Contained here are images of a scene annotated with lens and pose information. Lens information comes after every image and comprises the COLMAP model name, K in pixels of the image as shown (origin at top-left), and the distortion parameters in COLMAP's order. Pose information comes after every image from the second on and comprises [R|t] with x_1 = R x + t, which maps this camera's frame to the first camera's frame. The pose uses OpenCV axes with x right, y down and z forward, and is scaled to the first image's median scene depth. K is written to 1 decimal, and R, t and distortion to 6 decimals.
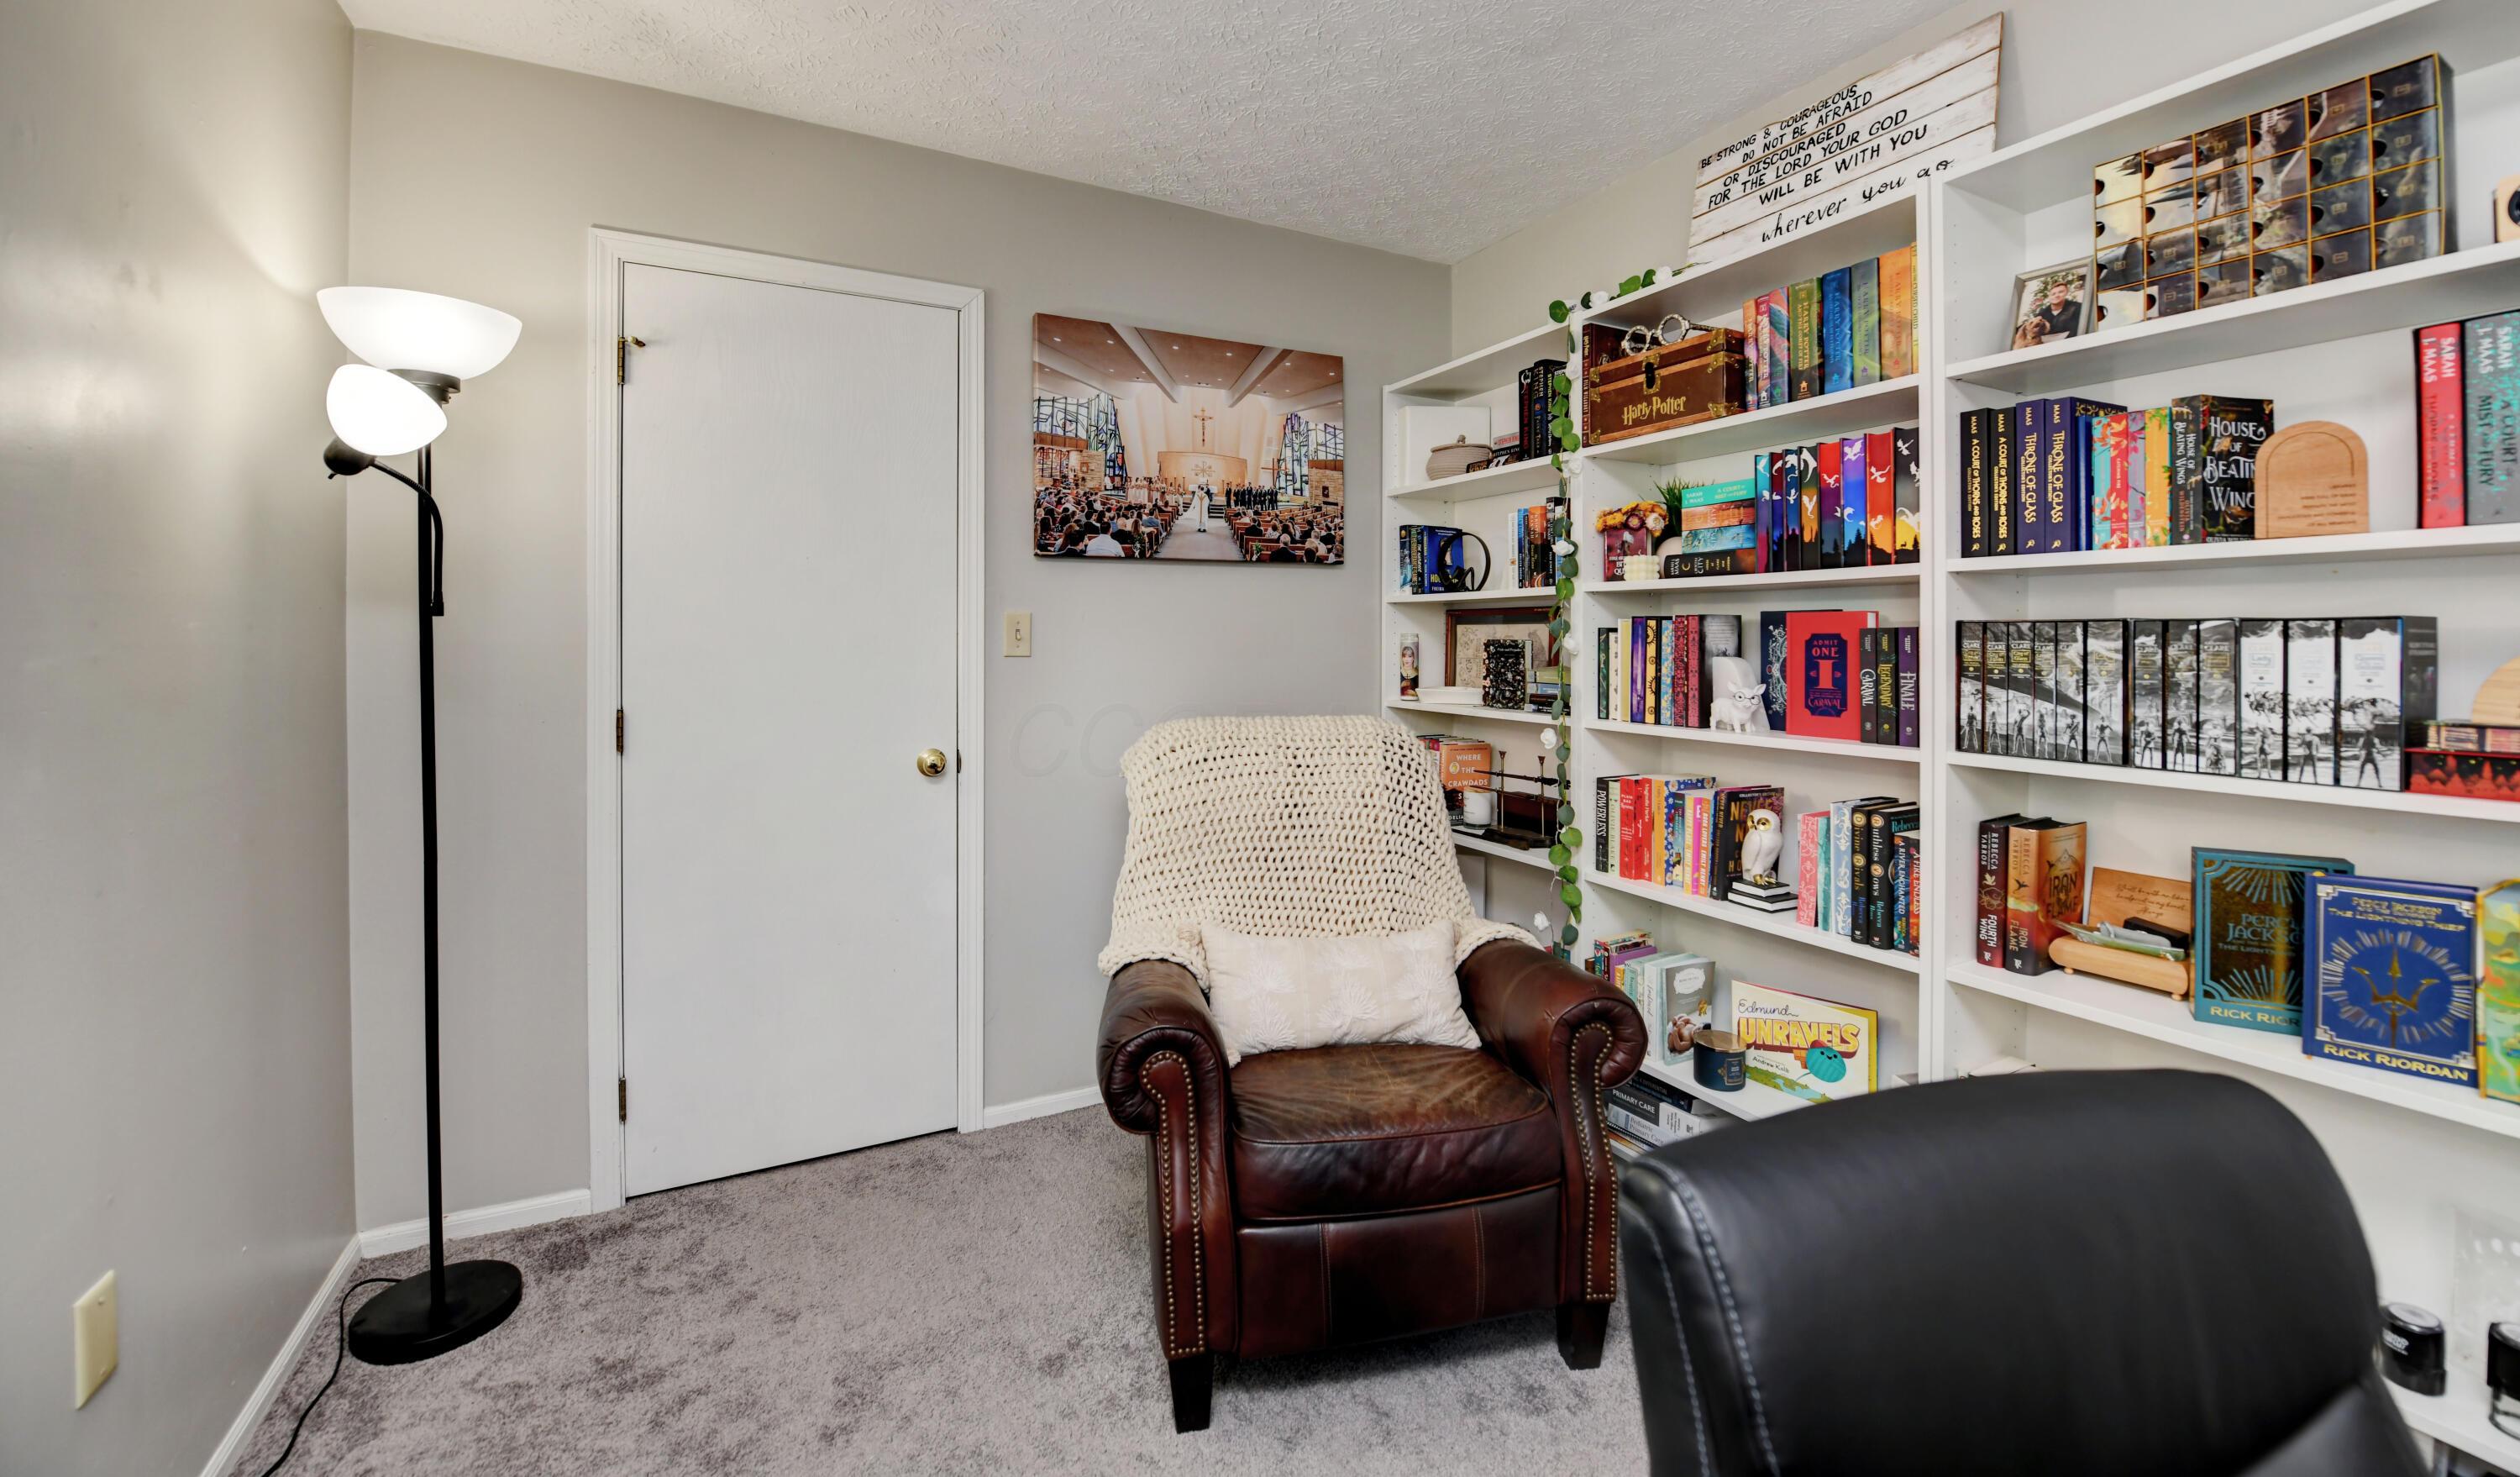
lens RADIAL K [[991.7, 0, 1258.5], [0, 991.7, 657.4], [0, 0, 1]] dist [-0.015864, -0.003161]
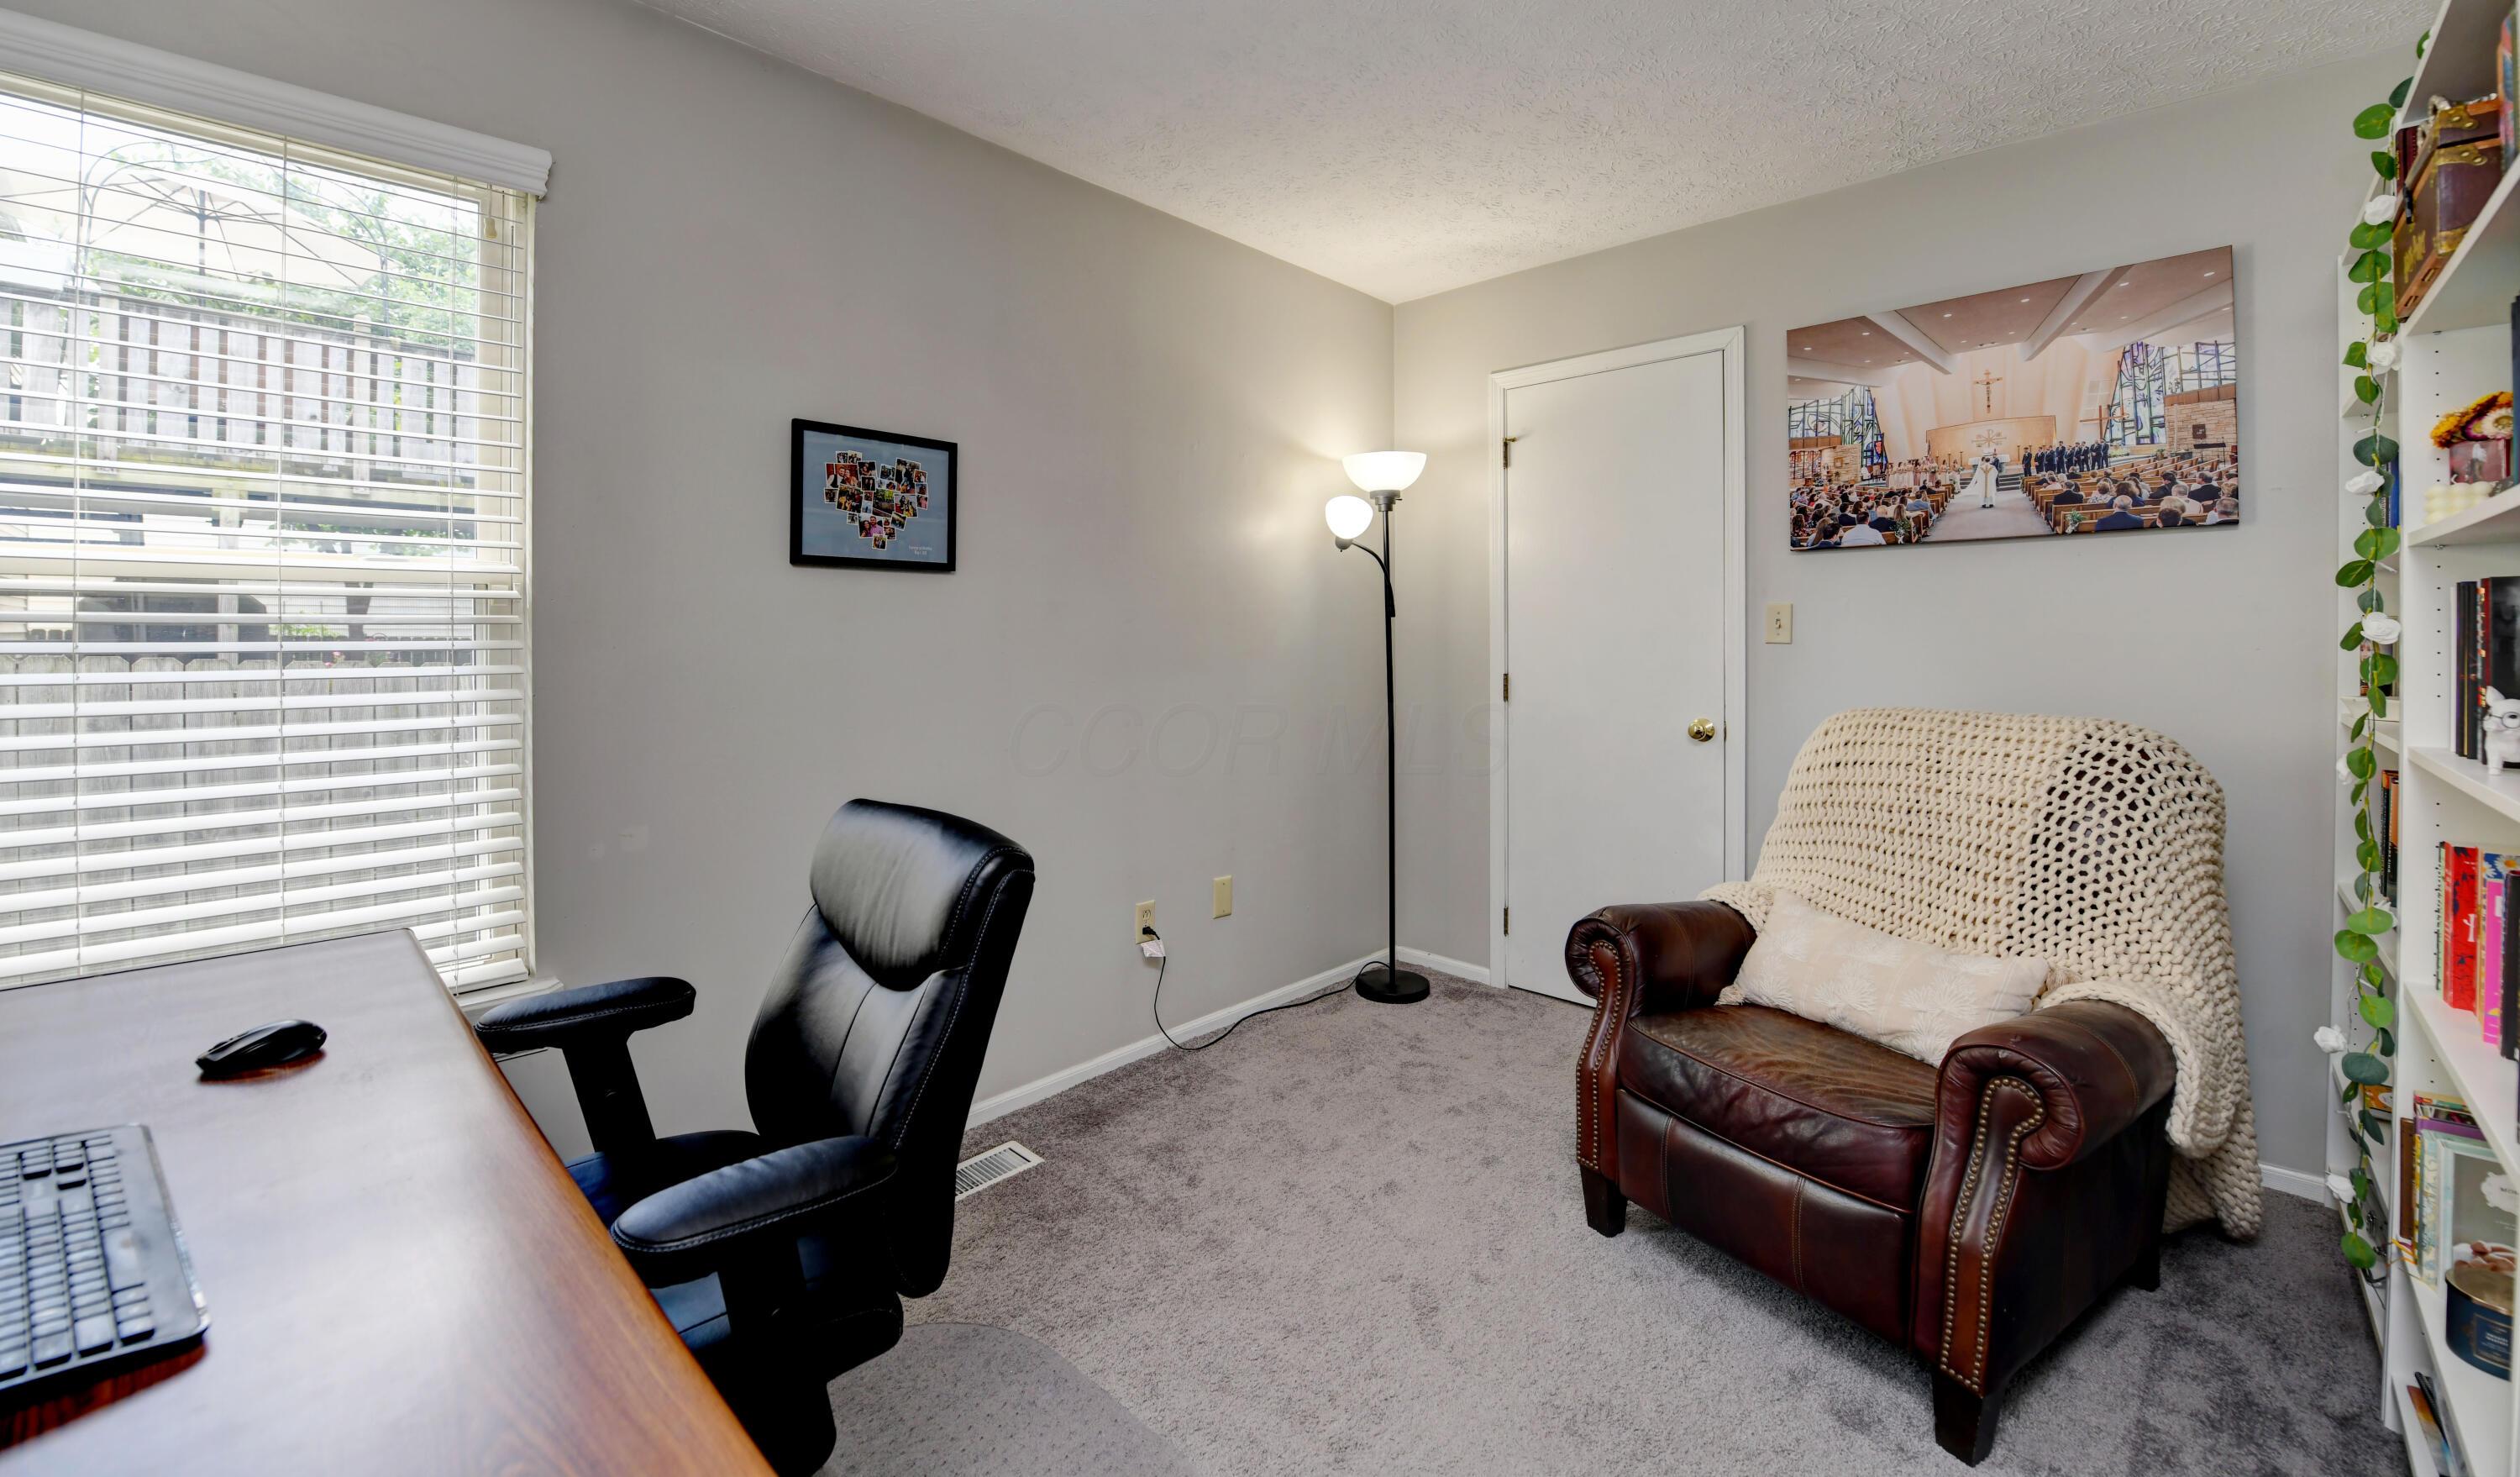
lens RADIAL K [[991.7, 0, 1258.5], [0, 991.7, 657.4], [0, 0, 1]] dist [-0.015864, -0.003161]
pose [[0.328692, 0.023872, -0.944136, 0.590927], [-0.011300, 0.999708, 0.021343, -0.002026], [0.944370, 0.003654, 0.328866, 0.081141]]
